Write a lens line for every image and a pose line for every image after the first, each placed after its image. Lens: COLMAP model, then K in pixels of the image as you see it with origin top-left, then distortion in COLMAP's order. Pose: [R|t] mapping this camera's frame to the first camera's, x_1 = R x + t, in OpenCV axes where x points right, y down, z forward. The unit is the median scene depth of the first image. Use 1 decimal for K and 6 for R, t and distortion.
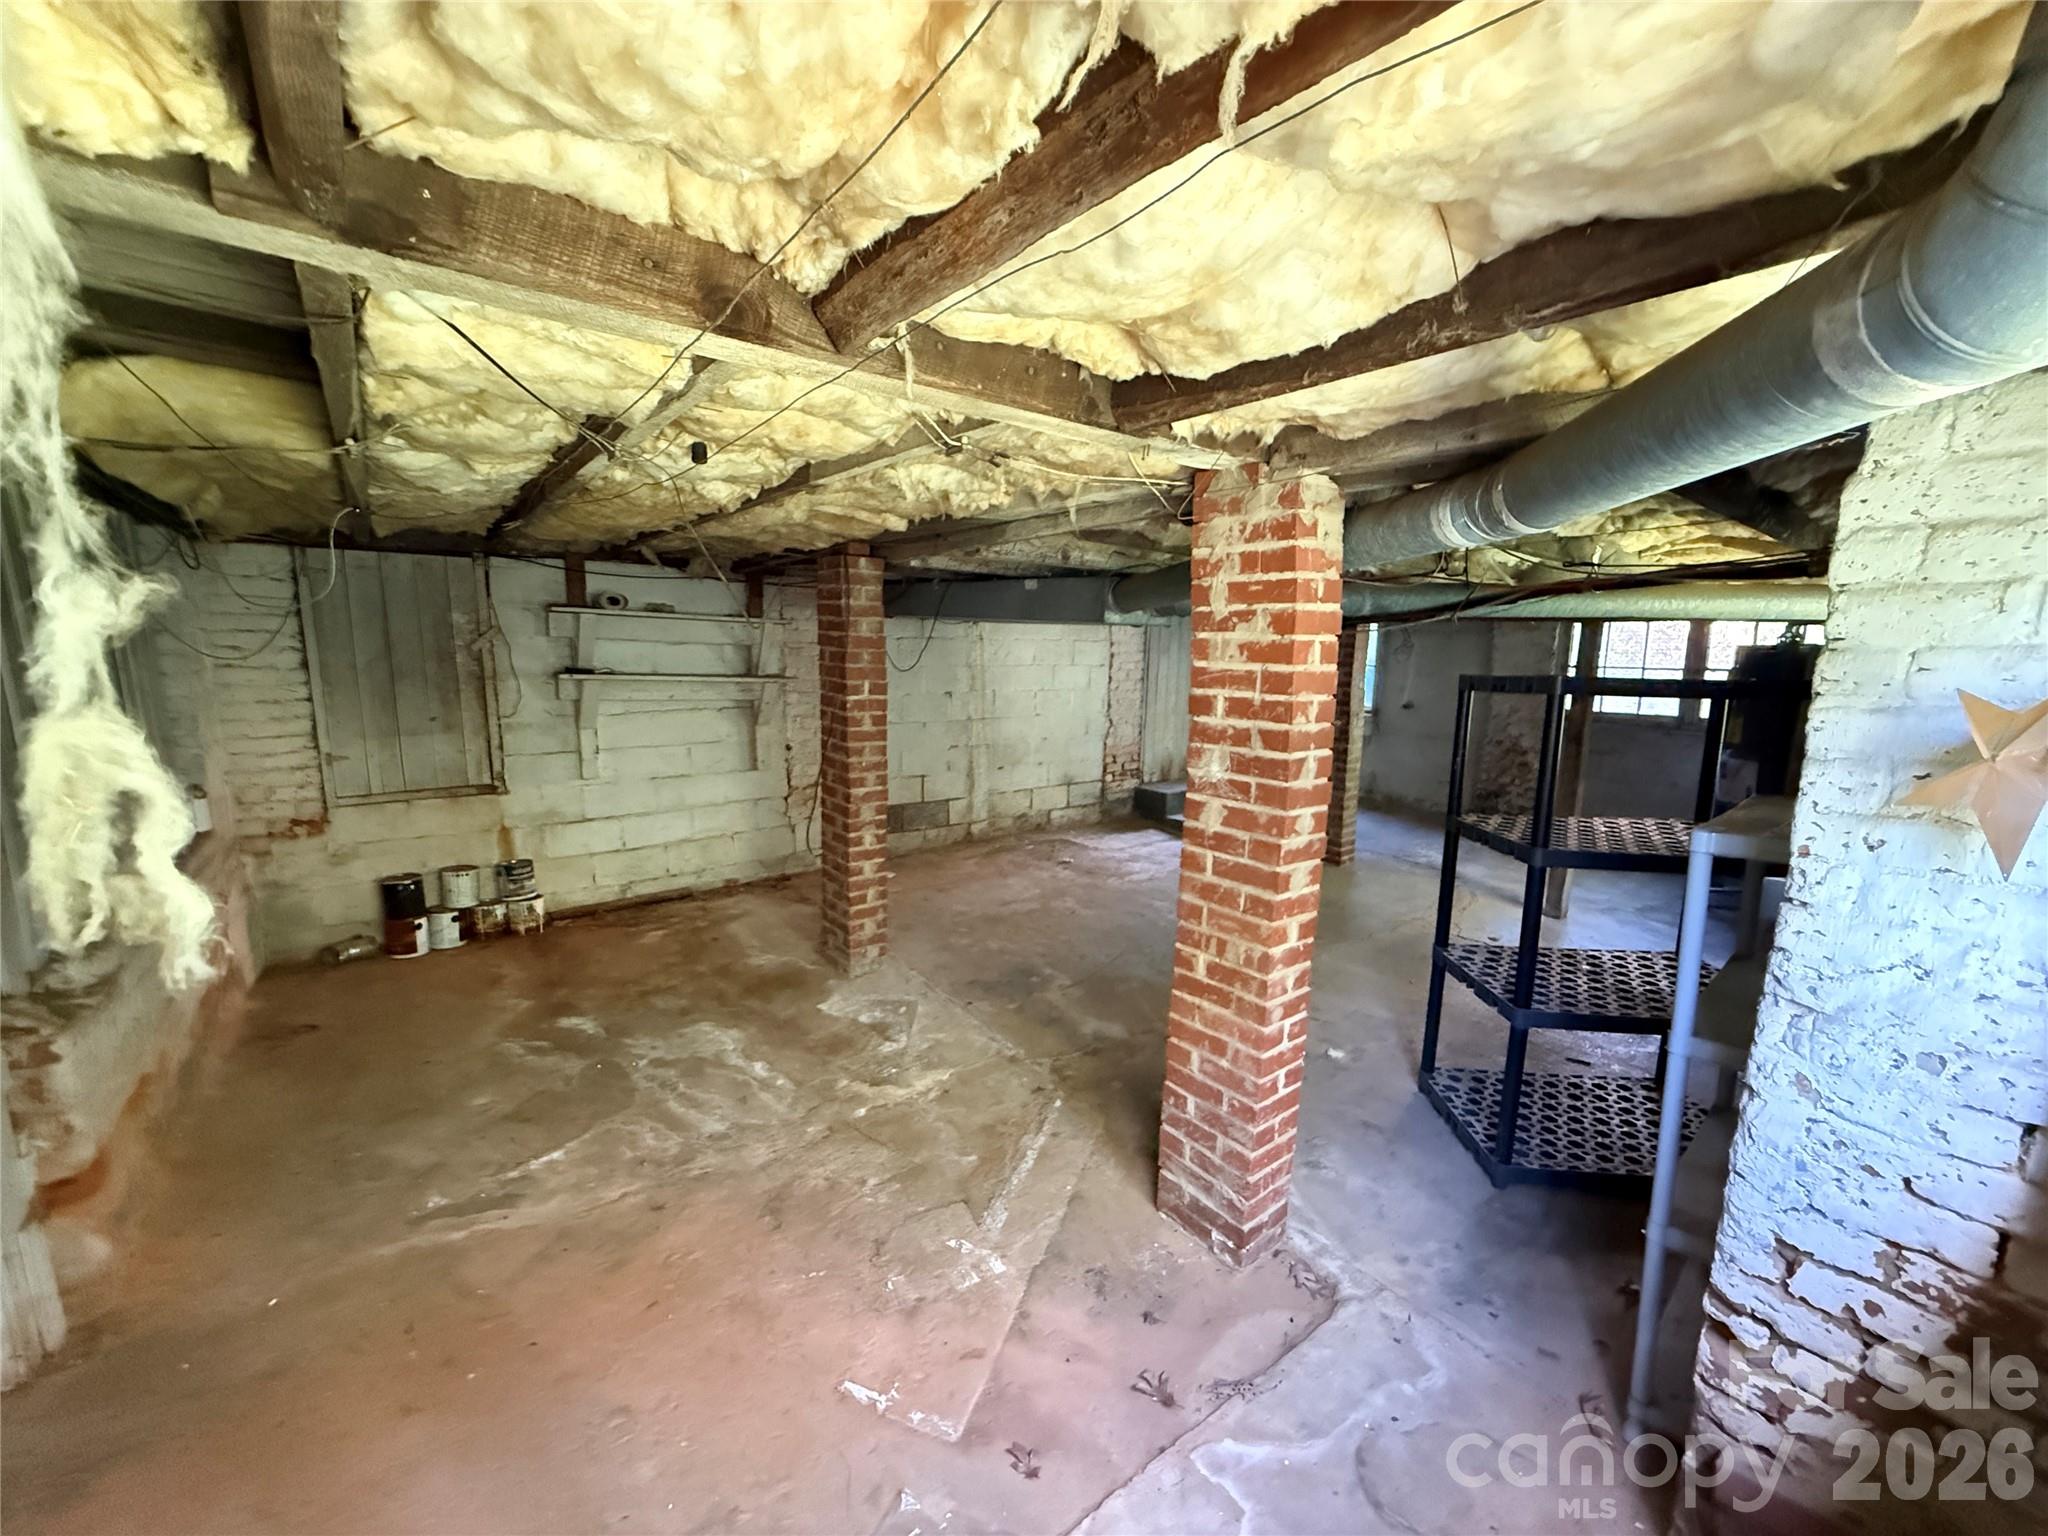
lens RADIAL K [[820.6, 0, 1023.9], [0, 820.6, 770.0], [0, 0, 1]] dist [0.001499, -0.000326]
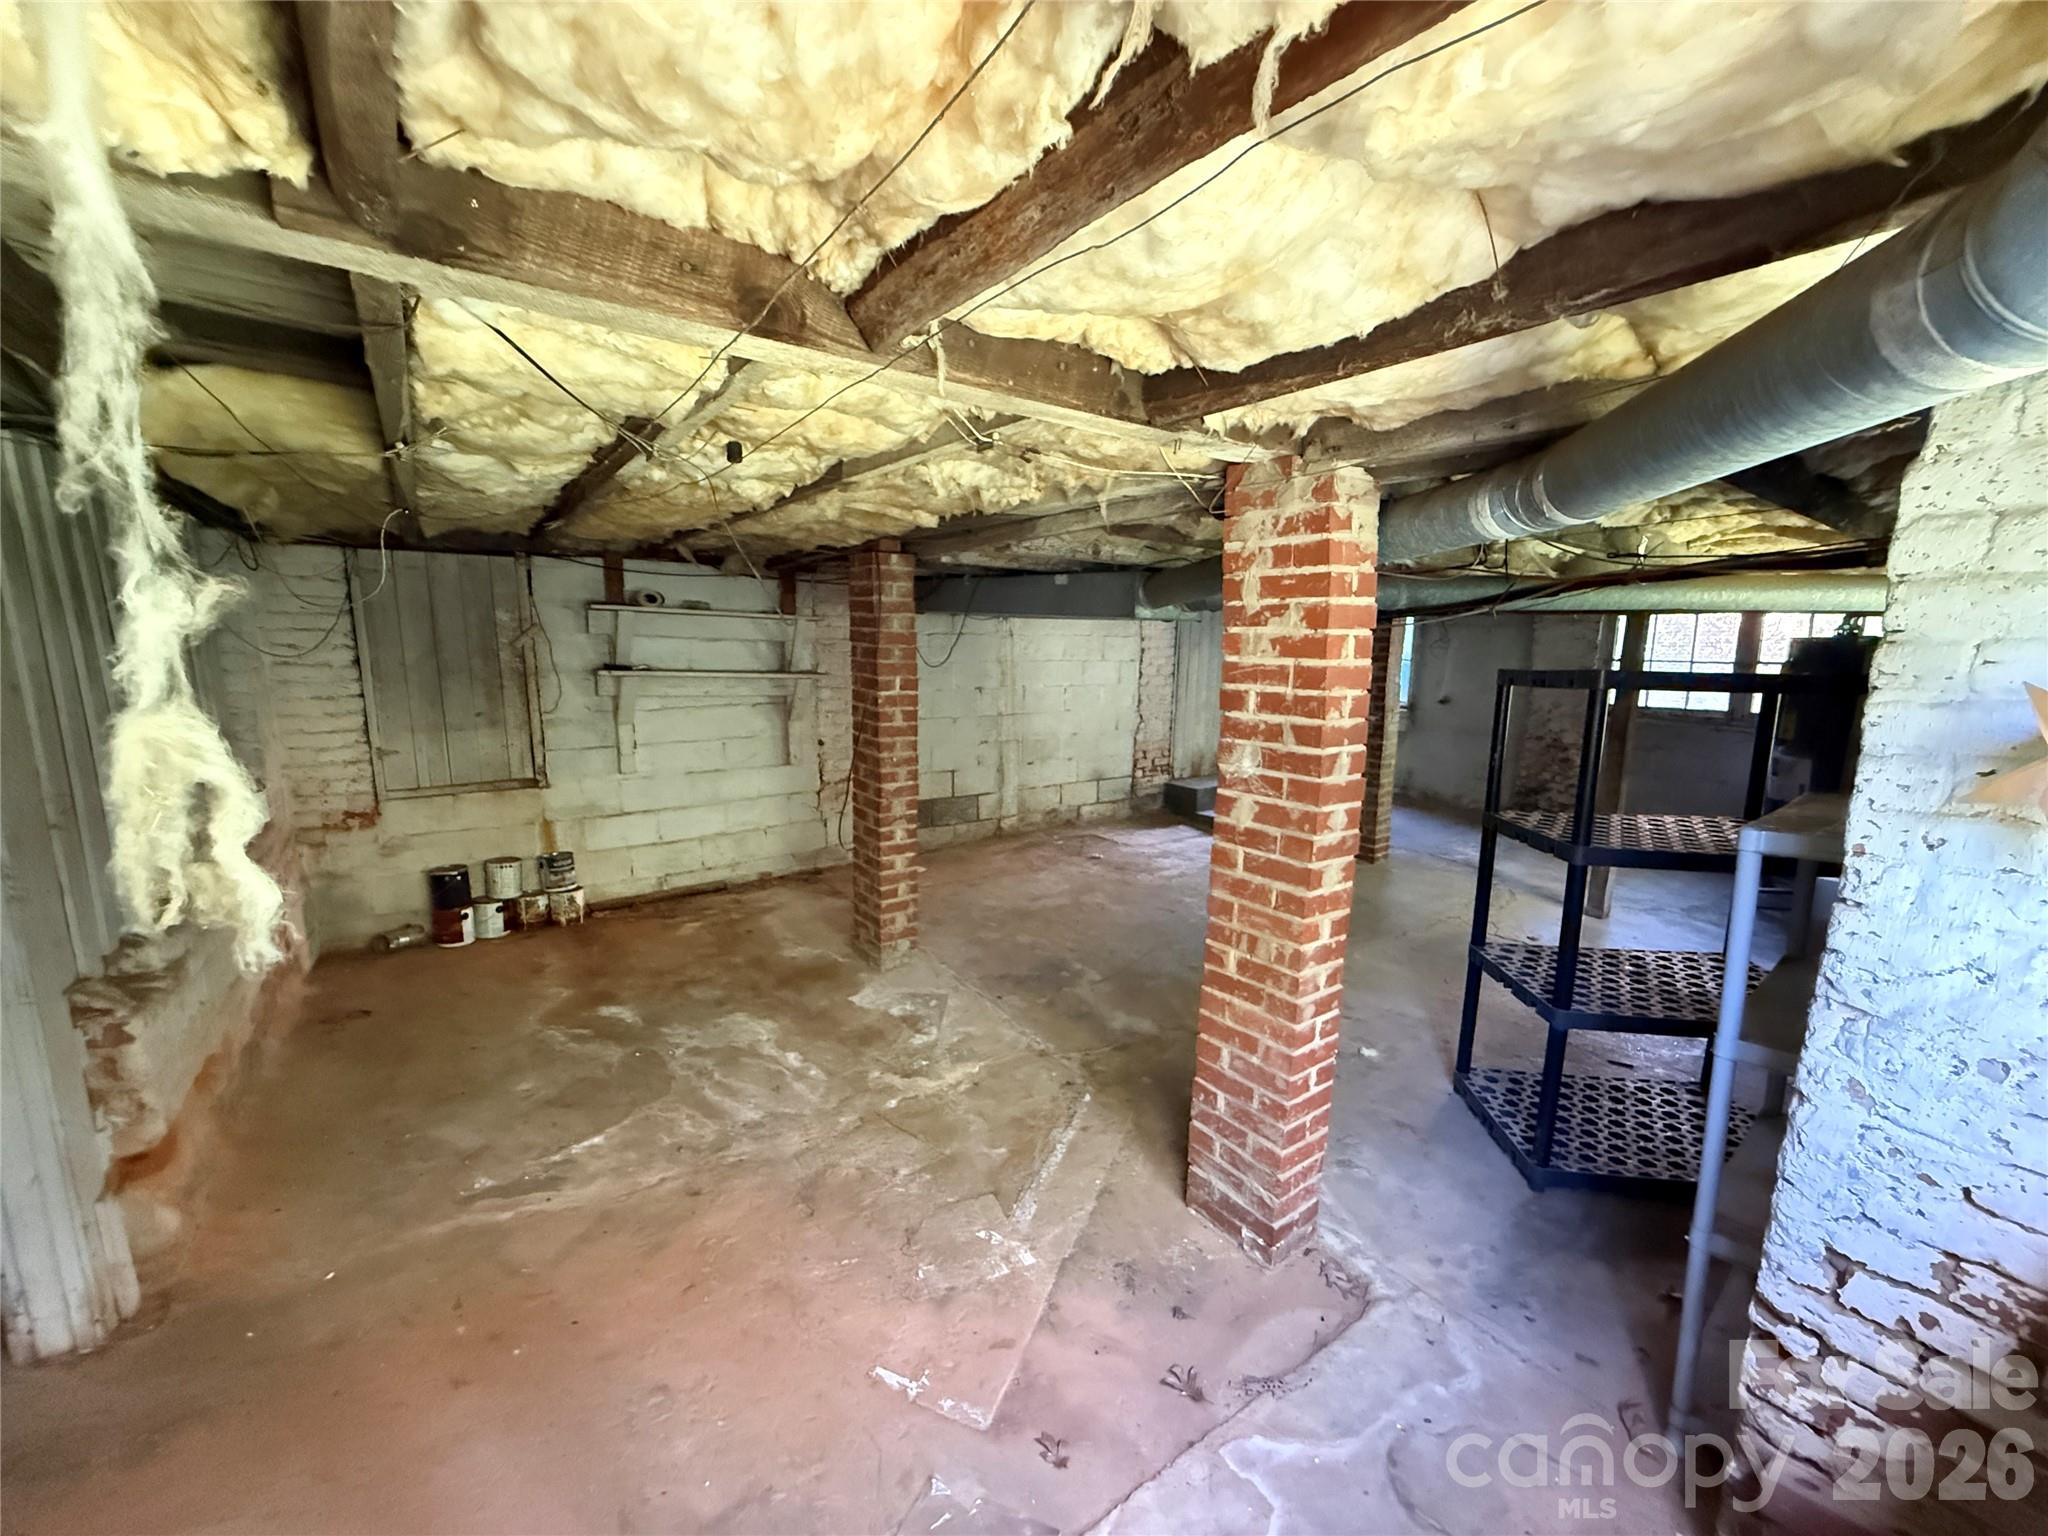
lens RADIAL K [[820.6, 0, 1024.0], [0, 820.6, 770.4], [0, 0, 1]] dist [0.001499, -0.000326]
pose [[0.999347, 0.001875, -0.036083, -0.000524], [-0.001658, 0.999980, 0.006052, 0.000316], [0.036094, -0.005988, 0.999330, -0.002414]]
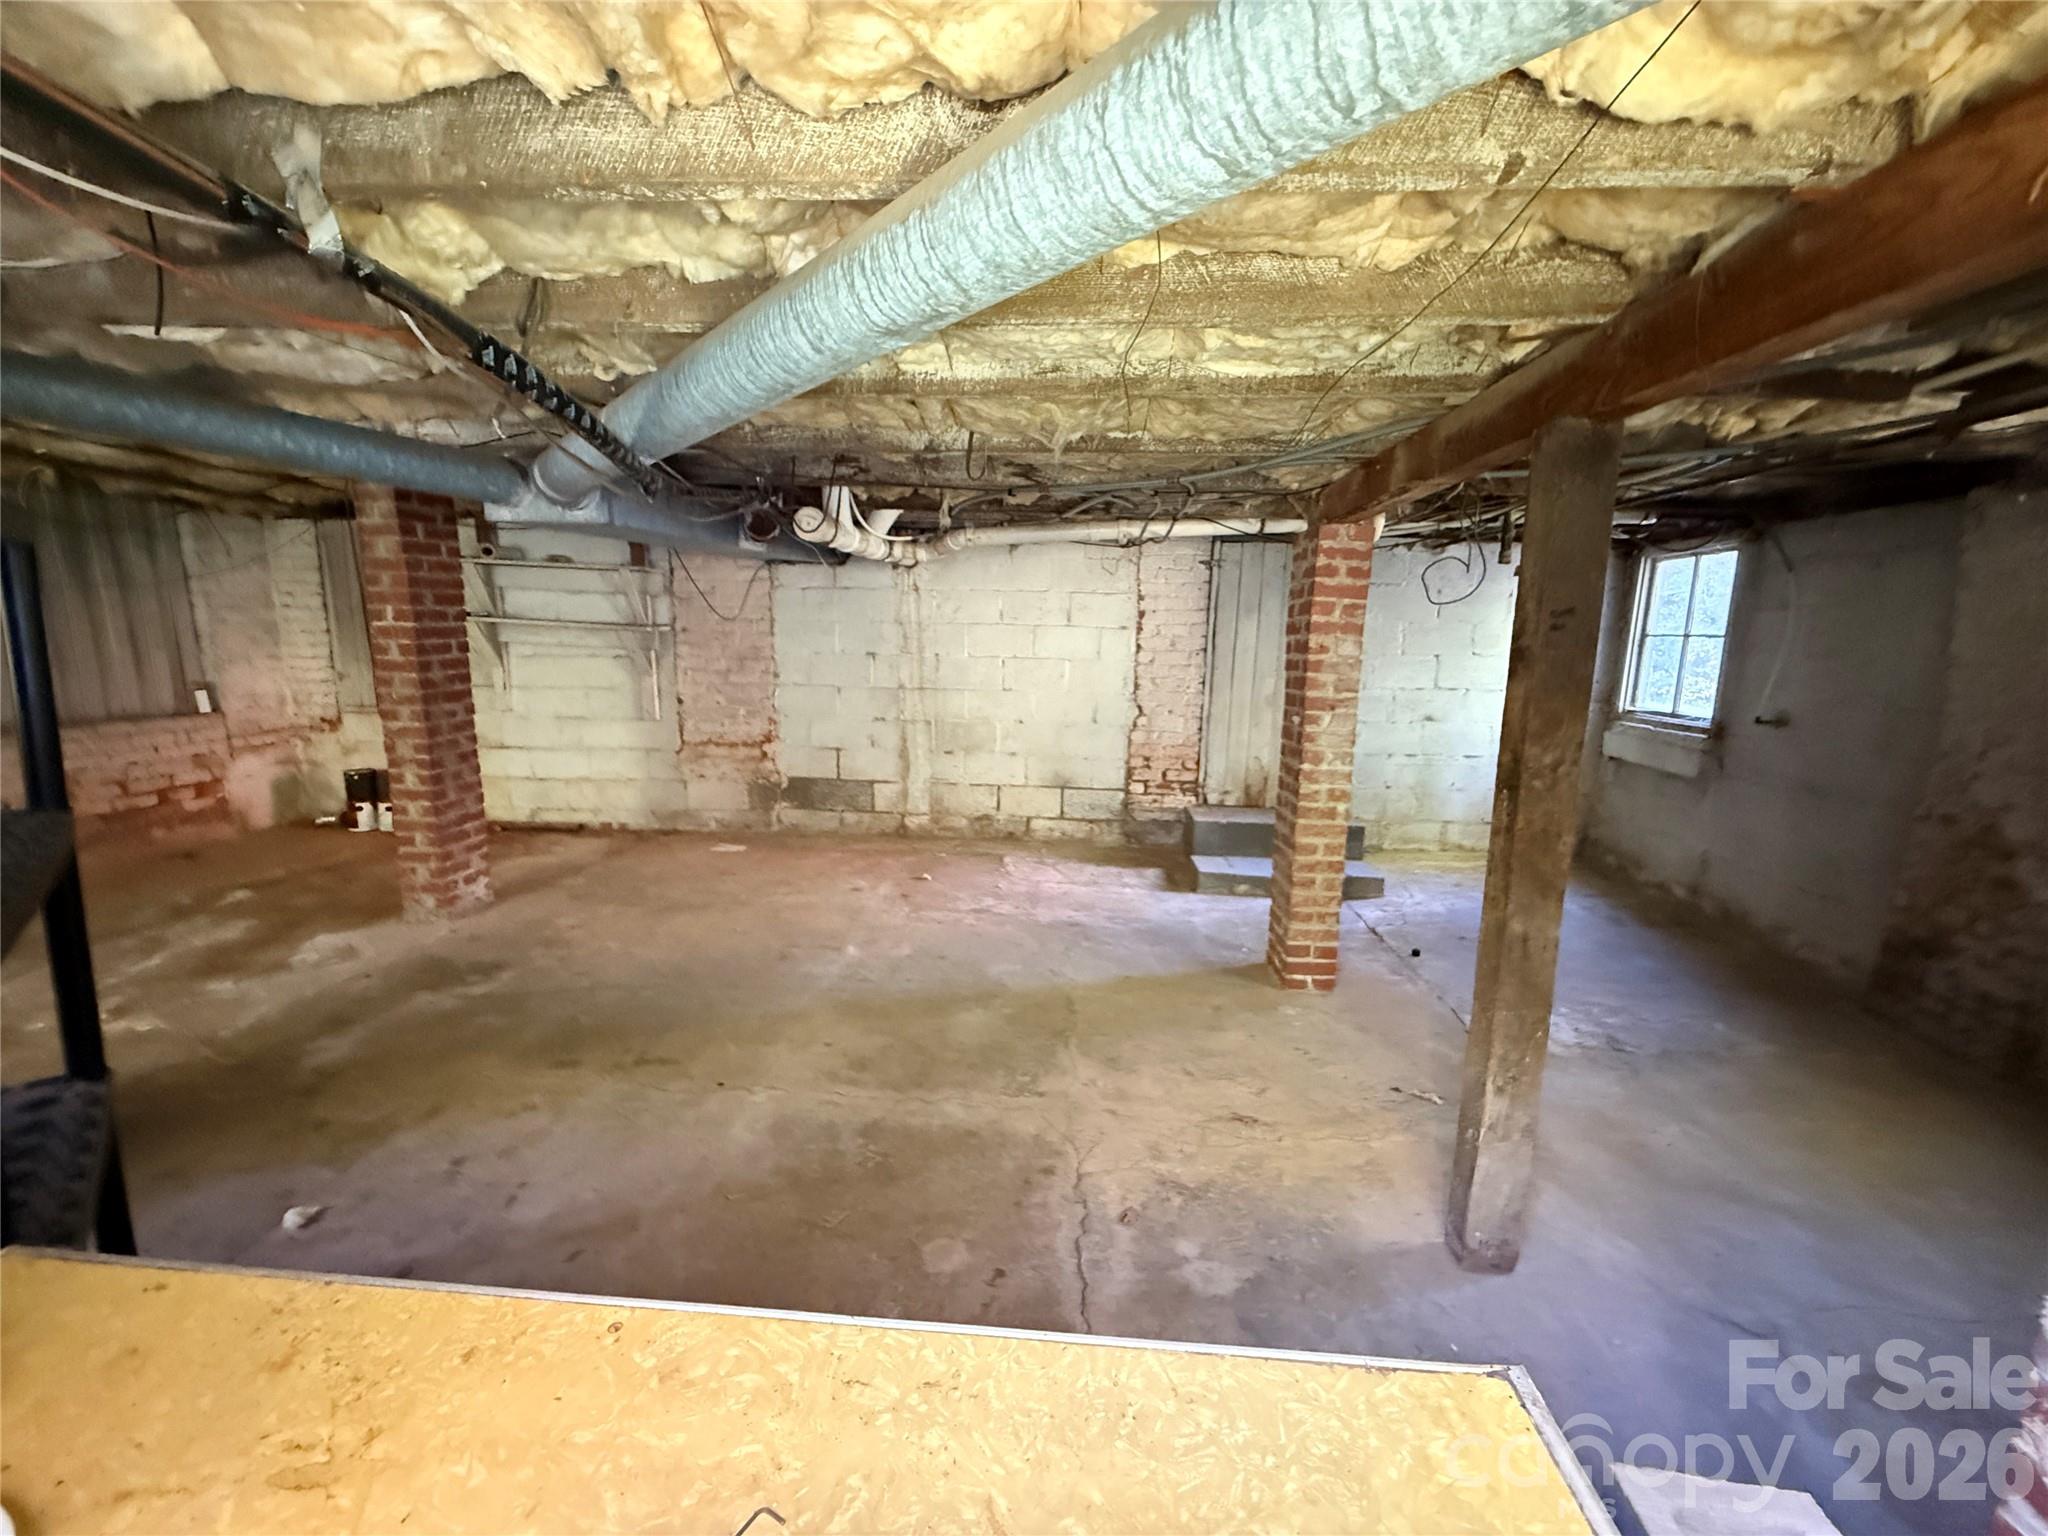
lens RADIAL K [[820.6, 0, 1022.2], [0, 820.6, 772.8], [0, 0, 1]] dist [0.001499, -0.000326]
pose [[0.741055, 0.111510, -0.662120, 1.015326], [-0.113714, 0.992711, 0.039916, -0.041549], [0.661745, 0.045712, 0.748334, 0.817980]]
